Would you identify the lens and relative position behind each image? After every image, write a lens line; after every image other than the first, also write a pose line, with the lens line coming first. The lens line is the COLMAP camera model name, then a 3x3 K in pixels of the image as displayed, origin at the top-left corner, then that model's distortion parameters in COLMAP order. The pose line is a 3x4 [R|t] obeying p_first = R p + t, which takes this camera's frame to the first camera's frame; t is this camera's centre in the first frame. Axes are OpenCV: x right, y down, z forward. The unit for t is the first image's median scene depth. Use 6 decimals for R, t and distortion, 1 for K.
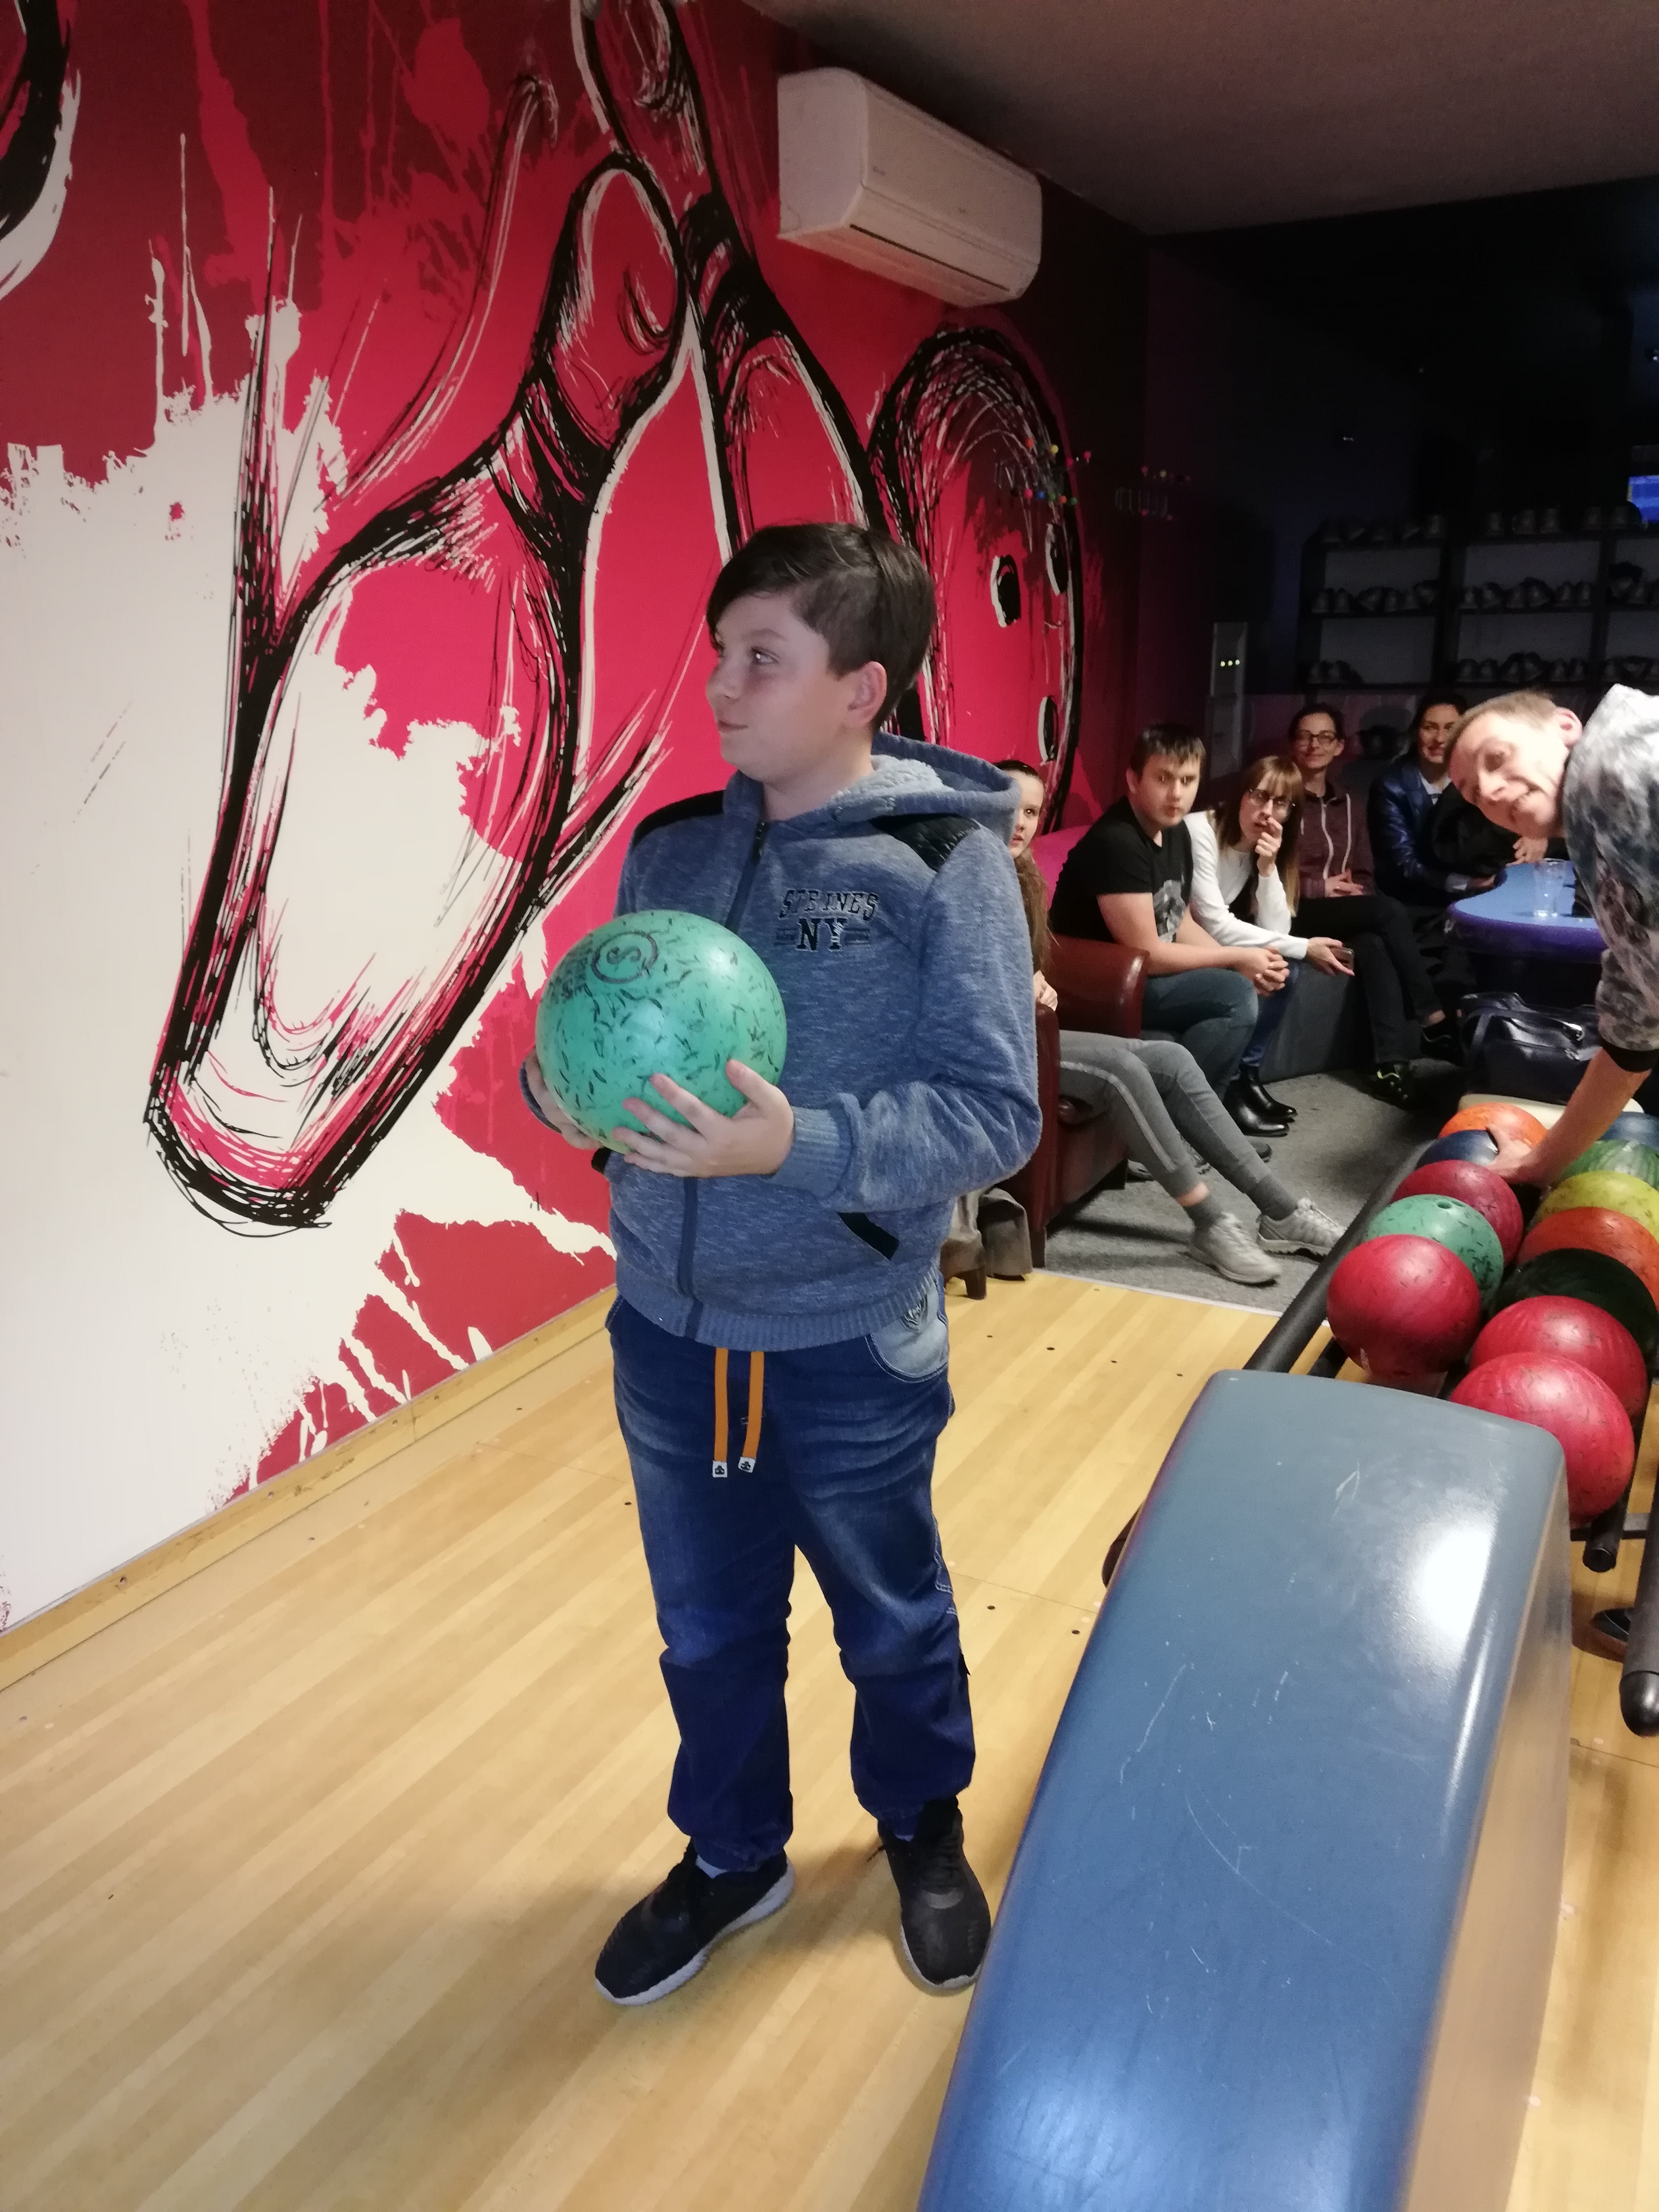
lens RADIAL K [[1676.2, 0, 837.7], [0, 1676.2, 1123.3], [0, 0, 1]] dist [0.034350, -0.051372]
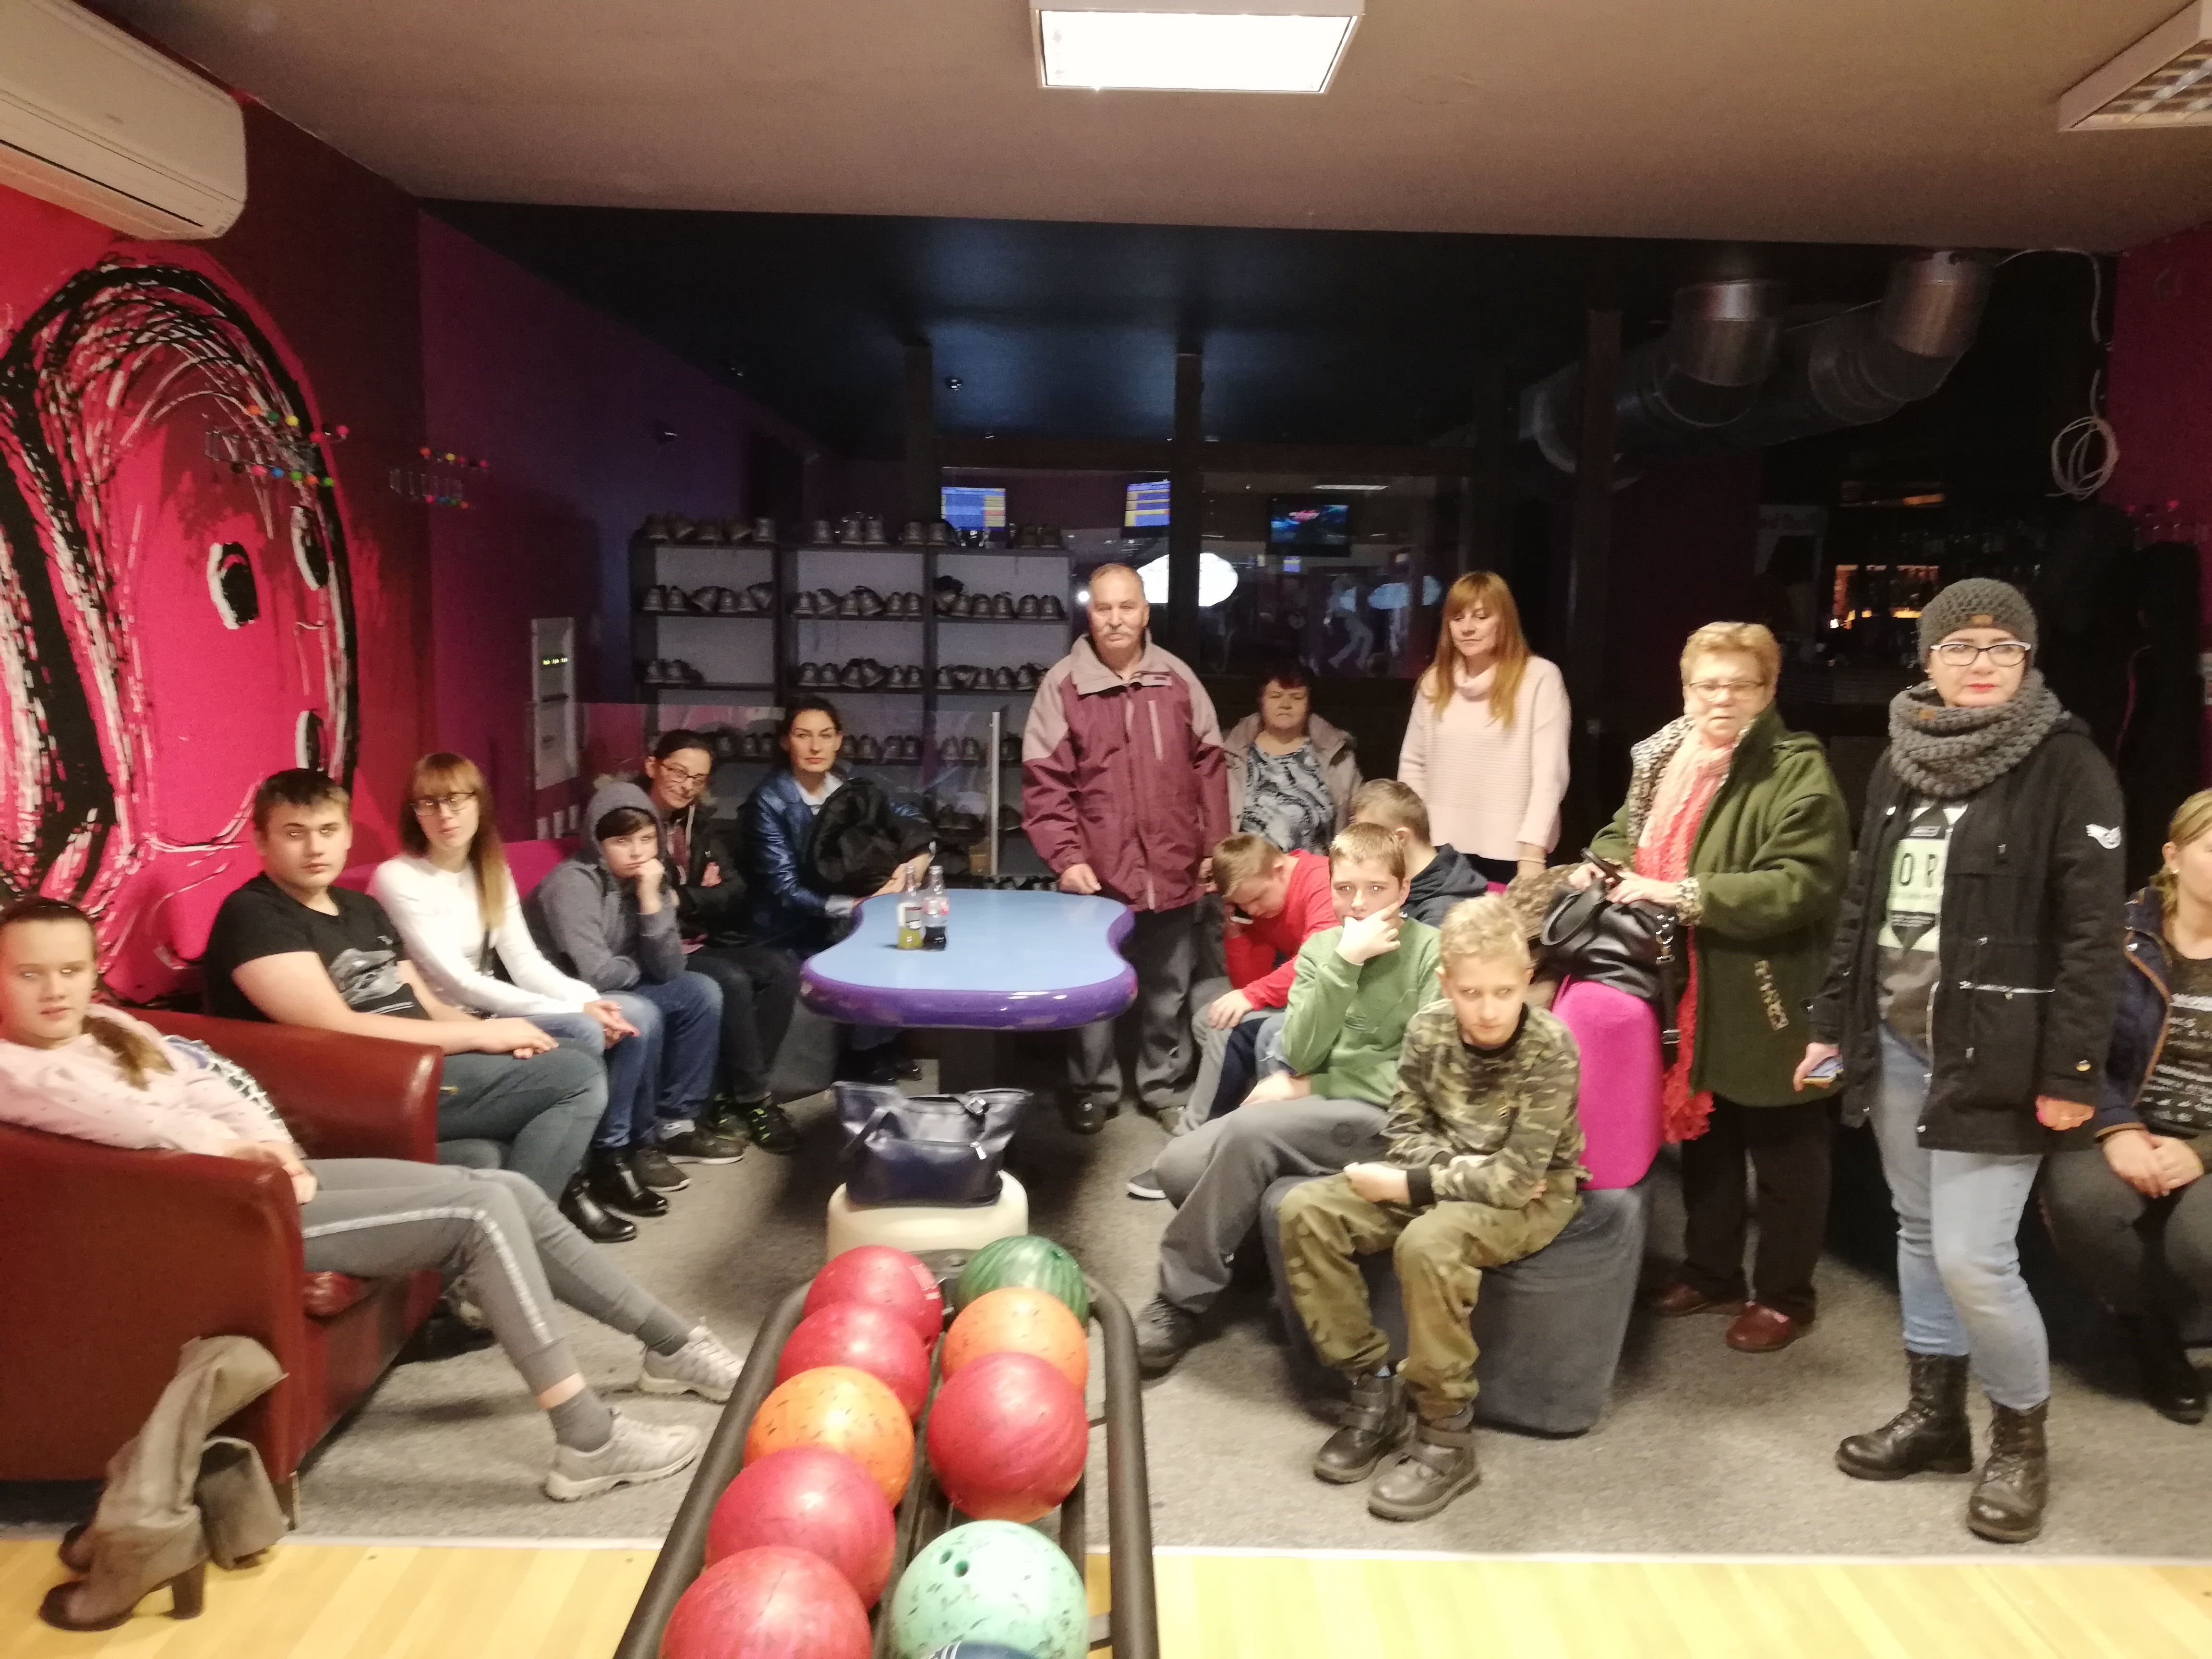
lens RADIAL K [[1676.2, 0, 1132.9], [0, 1676.2, 845.3], [0, 0, 1]] dist [0.034350, -0.051372]
pose [[0.862459, -0.034941, 0.504919, 0.093415], [0.104467, 0.988422, -0.110041, -0.100618], [-0.495228, 0.147654, 0.856124, 0.202840]]
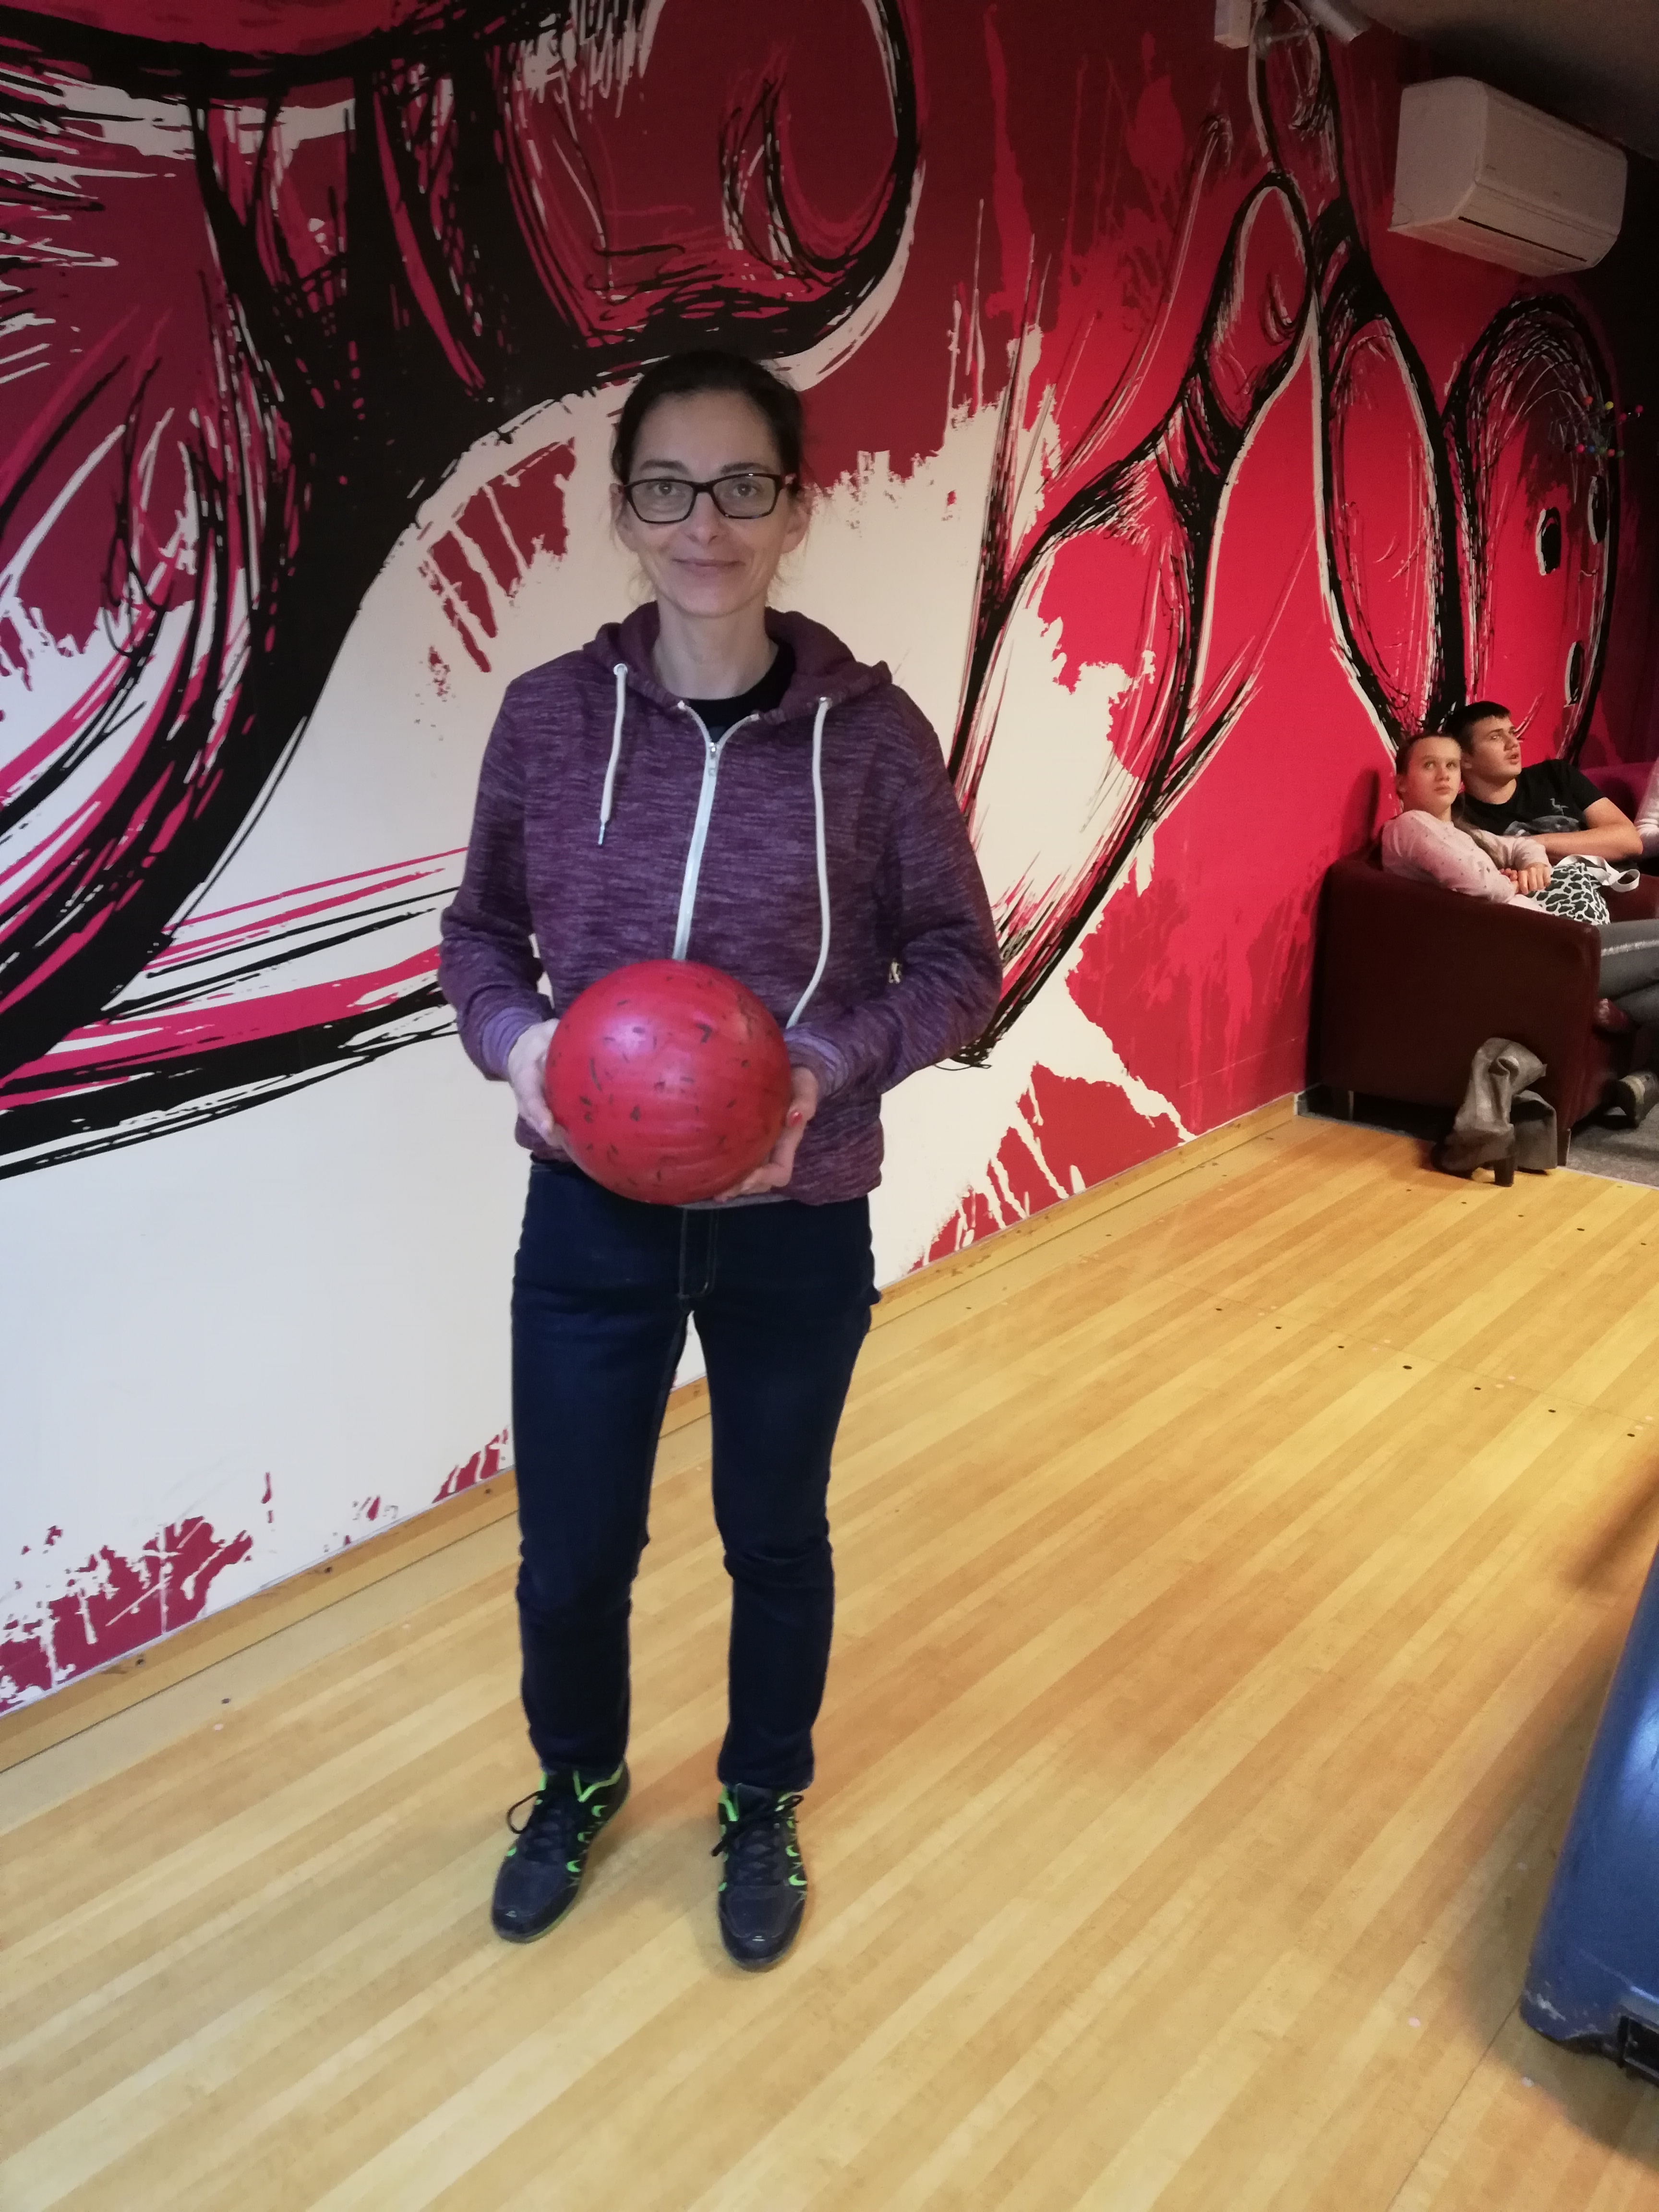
lens RADIAL K [[1676.2, 0, 829.7], [0, 1676.2, 1114.1], [0, 0, 1]] dist [0.034350, -0.051372]
pose [[0.972399, 0.073520, -0.221439, -0.121042], [-0.066795, 0.997054, 0.037719, 0.049262], [0.223560, -0.021887, 0.974445, -0.215922]]
